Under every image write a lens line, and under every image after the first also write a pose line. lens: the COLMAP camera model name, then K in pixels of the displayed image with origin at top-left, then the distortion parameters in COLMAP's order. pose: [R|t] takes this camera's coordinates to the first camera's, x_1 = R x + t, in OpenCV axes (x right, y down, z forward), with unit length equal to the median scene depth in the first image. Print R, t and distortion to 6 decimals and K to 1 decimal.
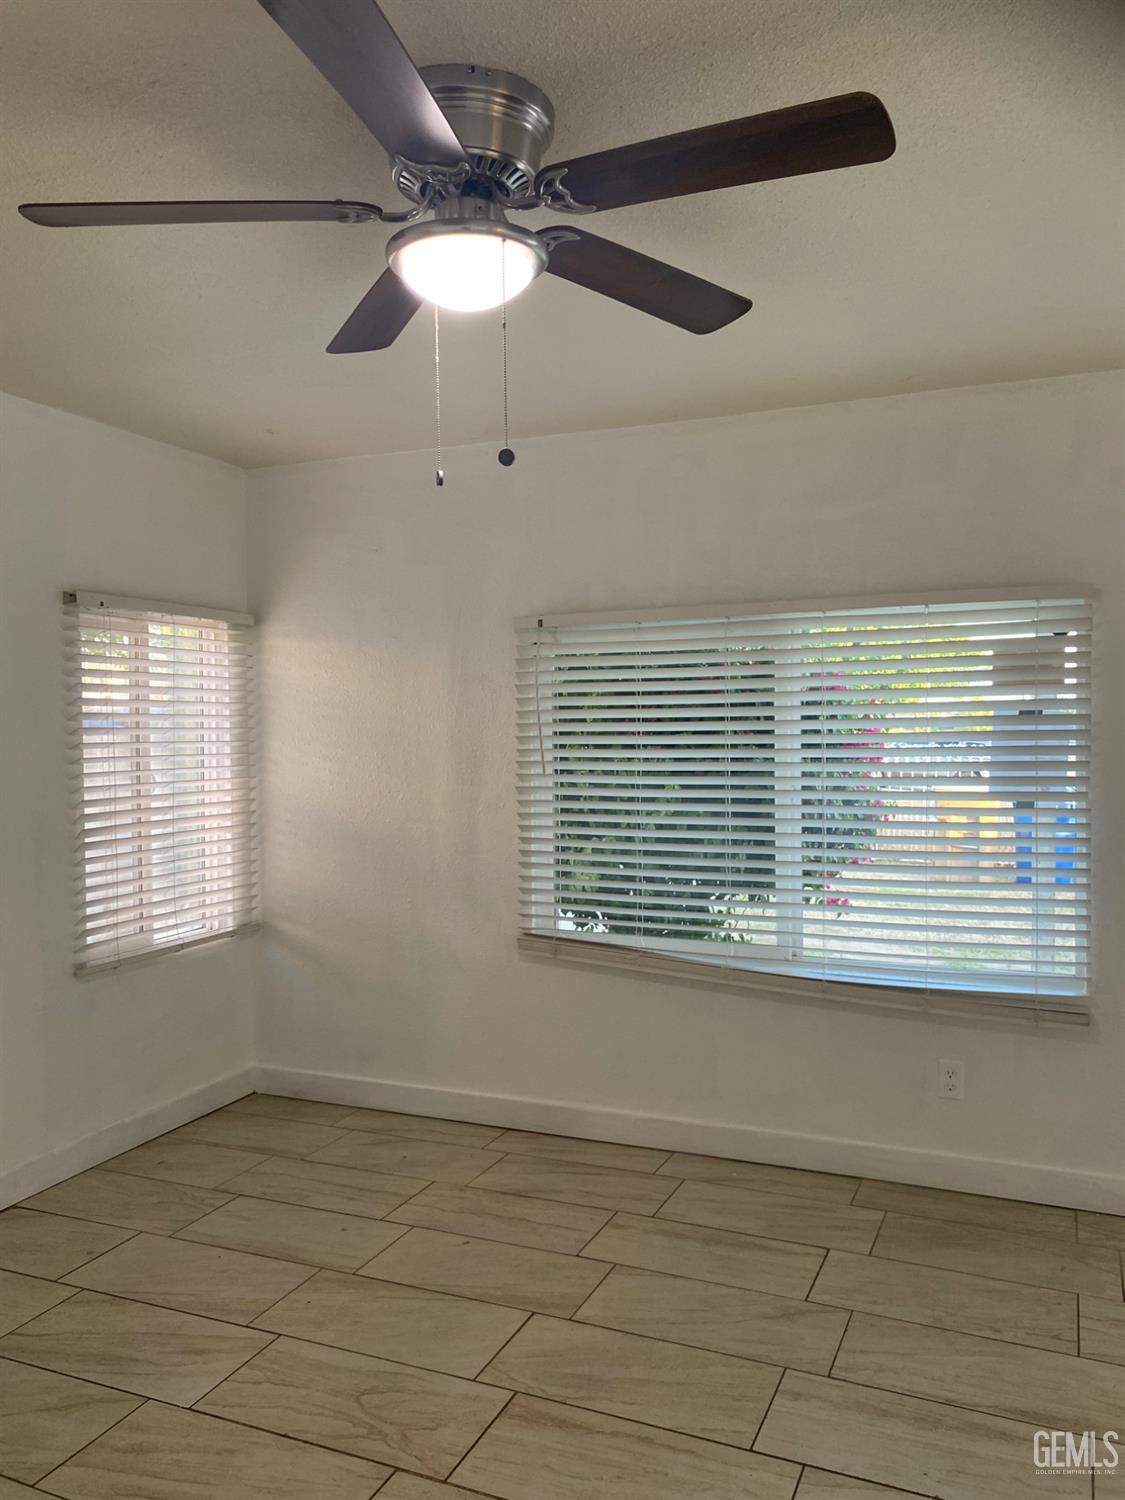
lens RADIAL K [[1151.1, 0, 561.1], [0, 1151.1, 793.5], [0, 0, 1]] dist [0.006816, 0.008865]
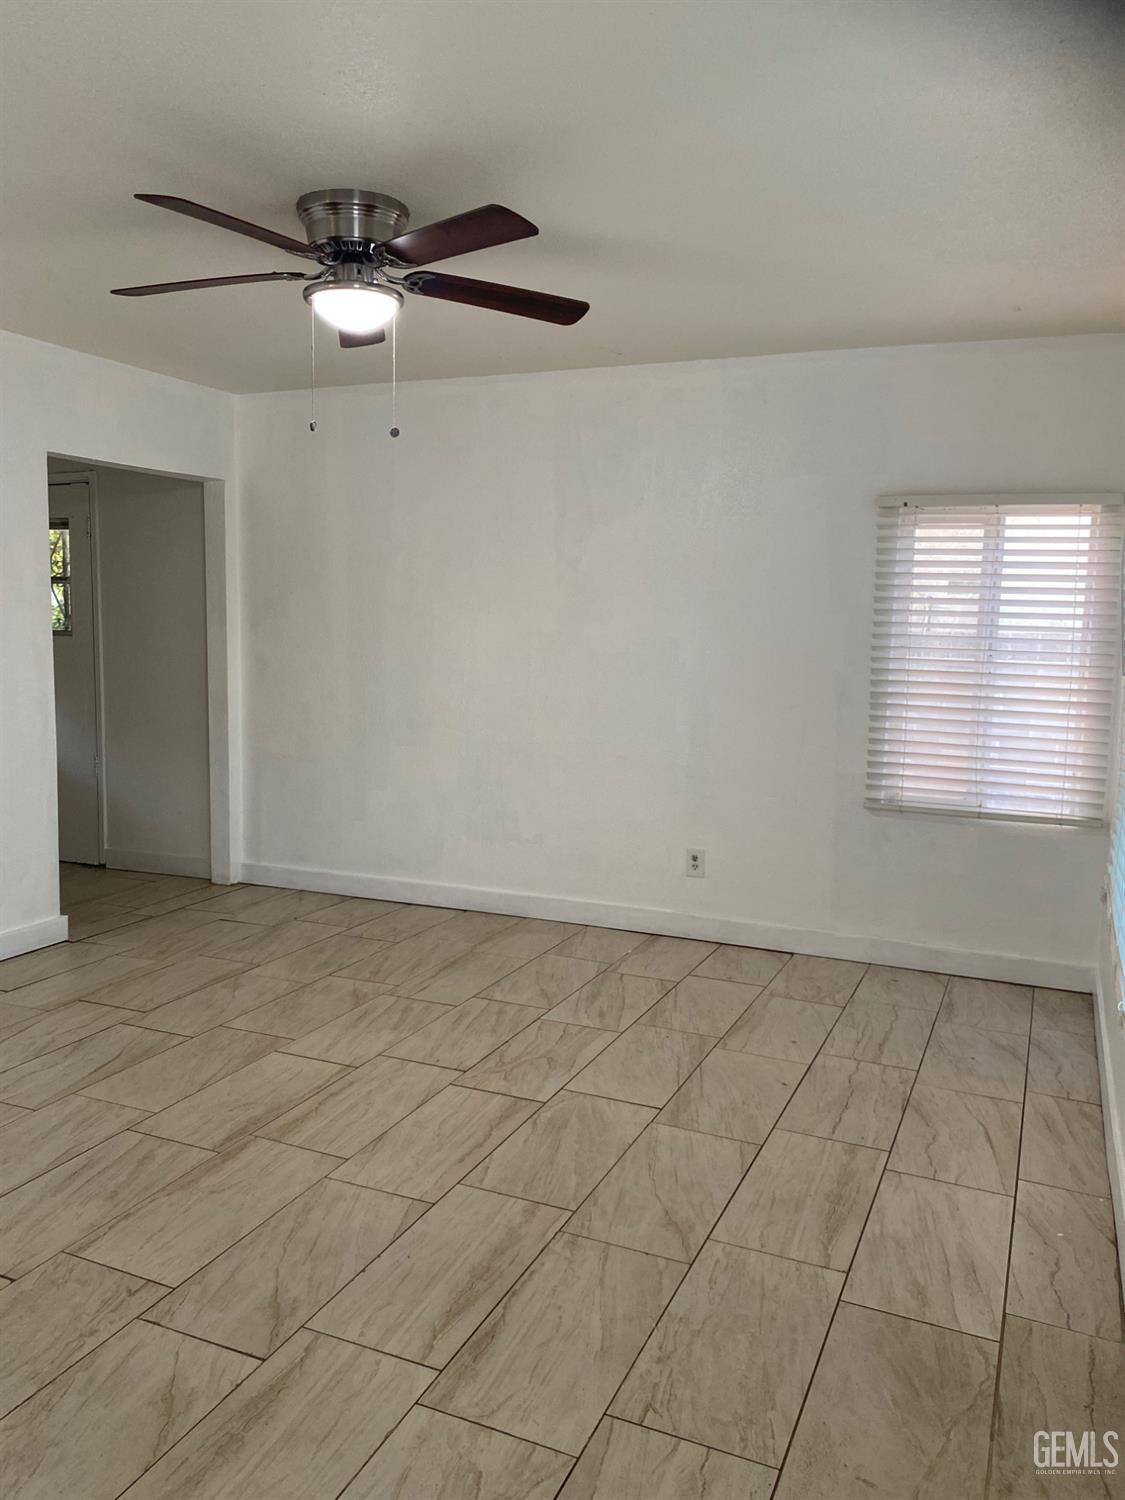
lens RADIAL K [[1130.9, 0, 562.5], [0, 1130.9, 750.0], [0, 0, 1]] dist [-0.006854, -0.007057]
pose [[0.000710, 0.122900, -0.992419, 0.948130], [-0.087829, 0.988592, 0.122363, -0.028863], [0.996135, 0.087076, 0.011496, 0.775937]]
